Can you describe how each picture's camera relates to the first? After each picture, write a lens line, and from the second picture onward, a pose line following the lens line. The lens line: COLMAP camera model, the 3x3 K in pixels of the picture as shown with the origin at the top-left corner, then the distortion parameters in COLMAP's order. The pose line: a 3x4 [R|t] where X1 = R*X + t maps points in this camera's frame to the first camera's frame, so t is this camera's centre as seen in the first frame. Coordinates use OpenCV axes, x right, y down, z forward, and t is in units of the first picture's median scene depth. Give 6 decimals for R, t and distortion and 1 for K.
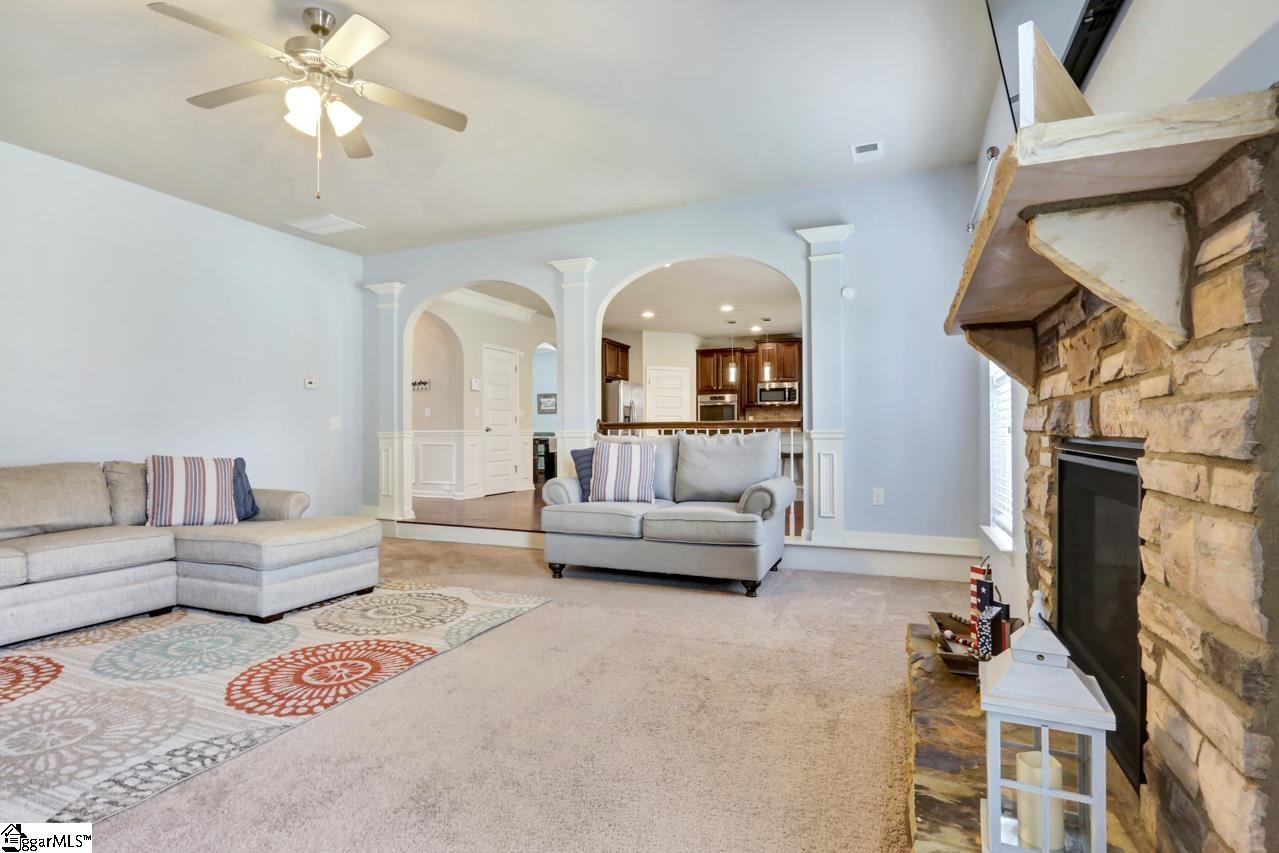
lens RADIAL K [[640.3, 0, 638.4], [0, 640.3, 431.5], [0, 0, 1]] dist [-0.013810, 0.002798]
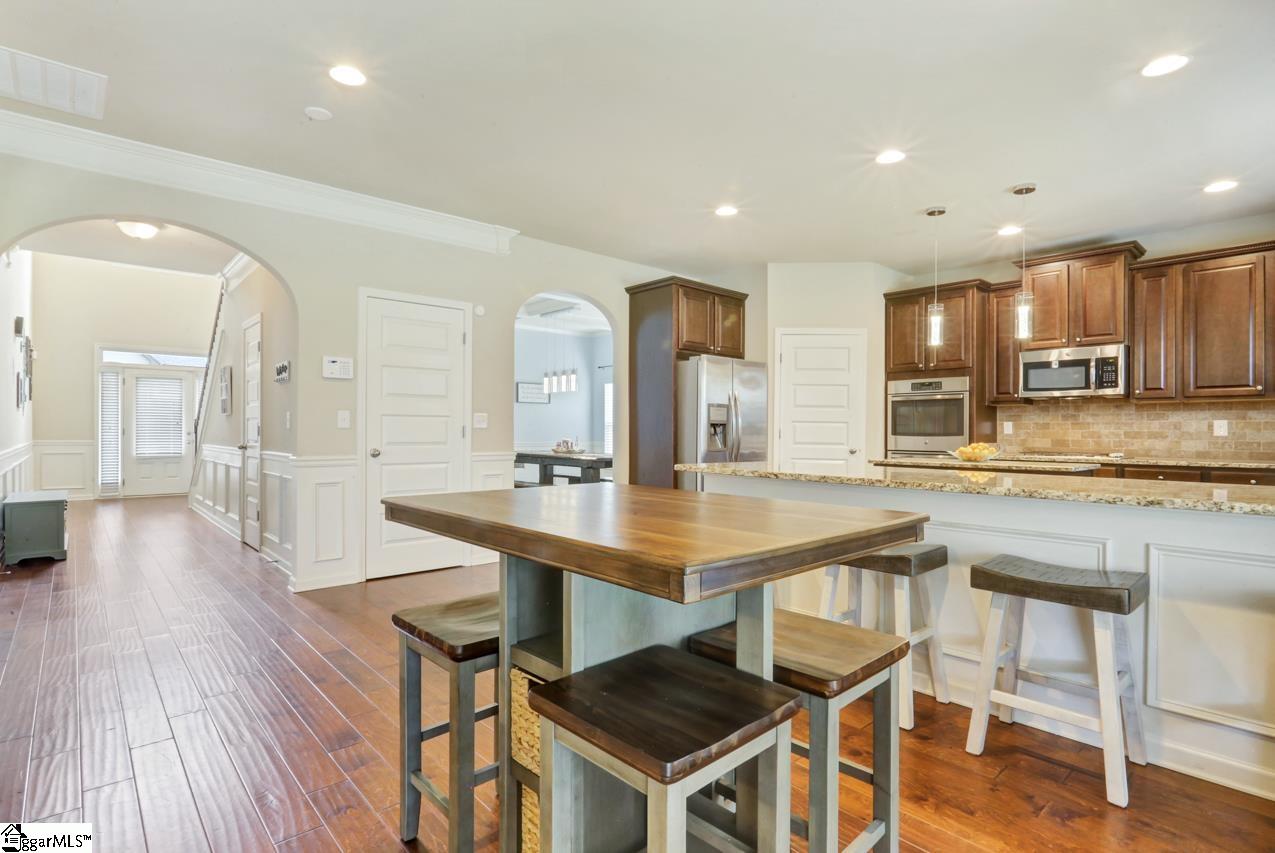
lens RADIAL K [[638.3, 0, 632.6], [0, 638.3, 436.1], [0, 0, 1]] dist [-0.013810, 0.002798]
pose [[0.902637, 0.007939, -0.430330, 0.313185], [-0.003319, 0.999929, 0.011486, -0.043049], [0.430390, -0.008939, 0.902599, 1.090522]]
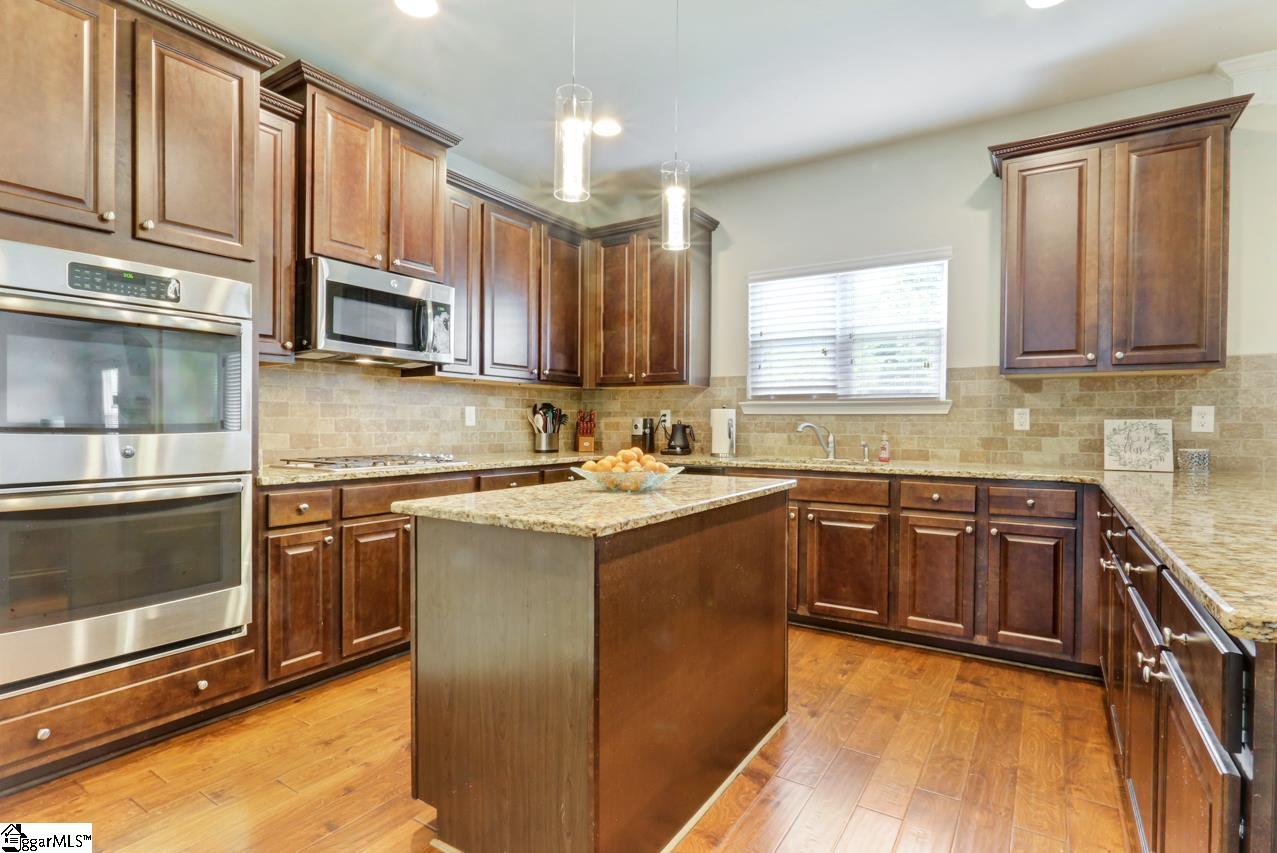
lens RADIAL K [[639.3, 0, 635.0], [0, 639.3, 423.8], [0, 0, 1]] dist [-0.013810, 0.002798]
pose [[0.176158, 0.000195, 0.984362, -0.038707], [-0.011825, 0.999928, 0.001918, -0.041534], [-0.984291, -0.011978, 0.176148, 2.023142]]
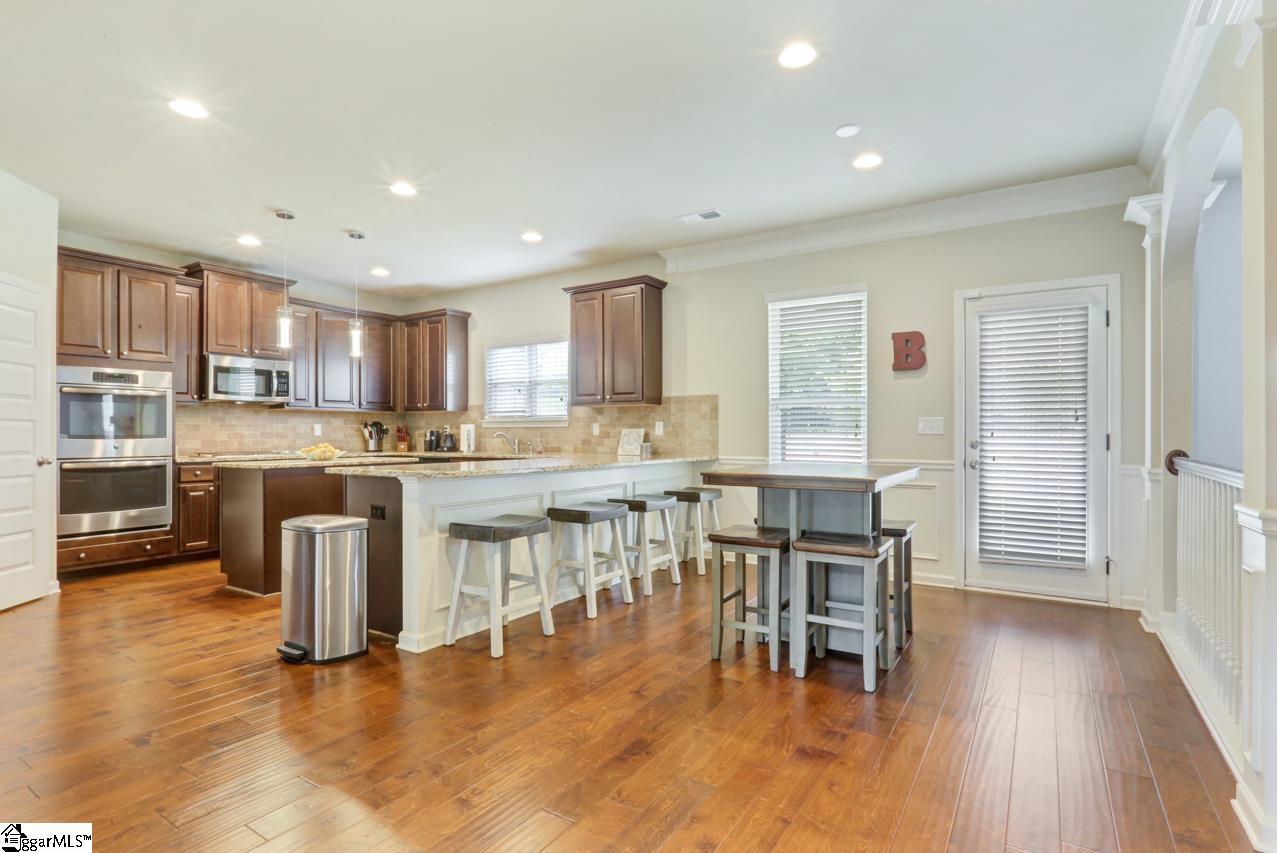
lens RADIAL K [[639.3, 0, 636.7], [0, 639.3, 426.4], [0, 0, 1]] dist [-0.013810, 0.002798]
pose [[0.172797, 0.011203, 0.984894, -0.524409], [-0.002642, 0.999937, -0.010910, -0.041881], [-0.984954, -0.000717, 0.172816, 1.450258]]
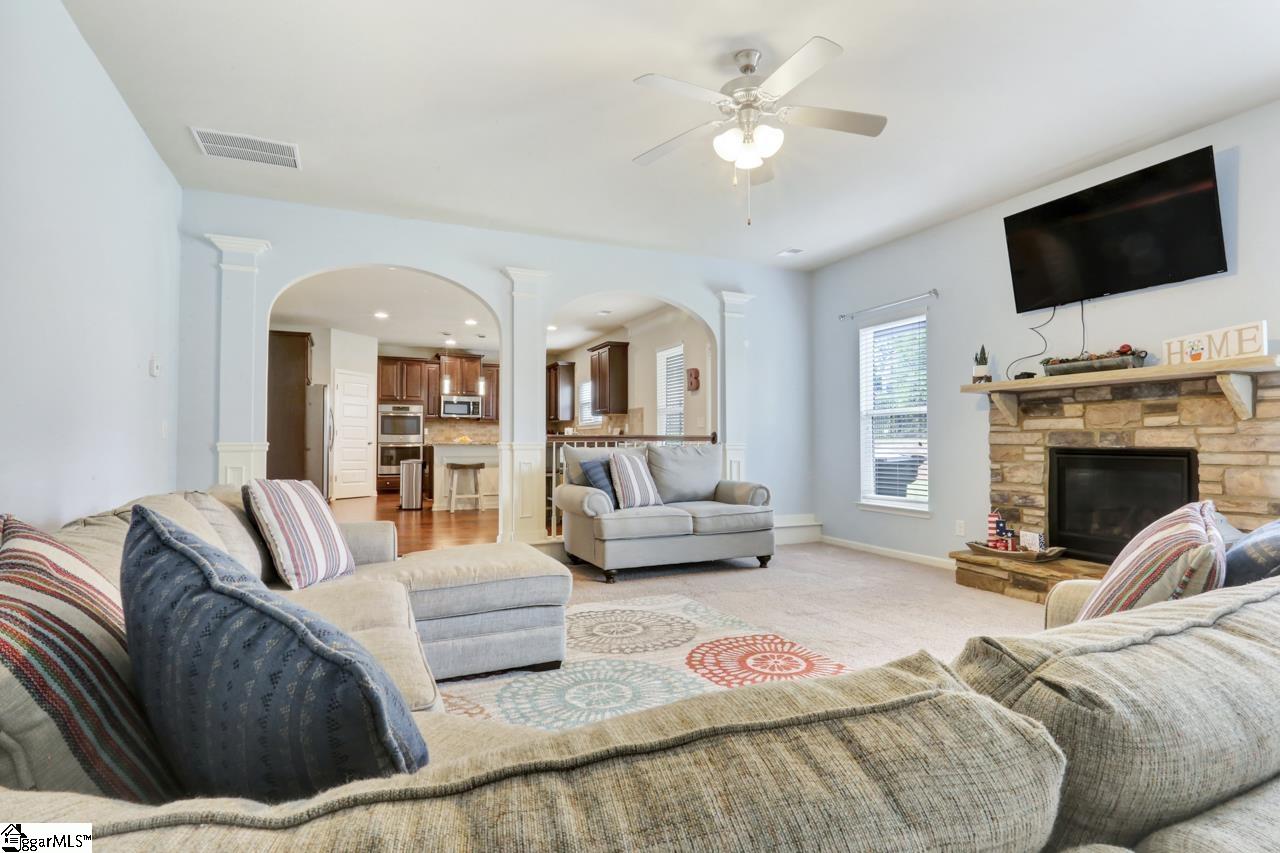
lens RADIAL K [[640.8, 0, 633.9], [0, 640.8, 429.3], [0, 0, 1]] dist [-0.013810, 0.002798]
pose [[0.673378, 0.020639, 0.739010, -0.832138], [-0.003452, 0.999687, -0.024774, 0.002592], [-0.739290, 0.014131, 0.673239, 0.249410]]
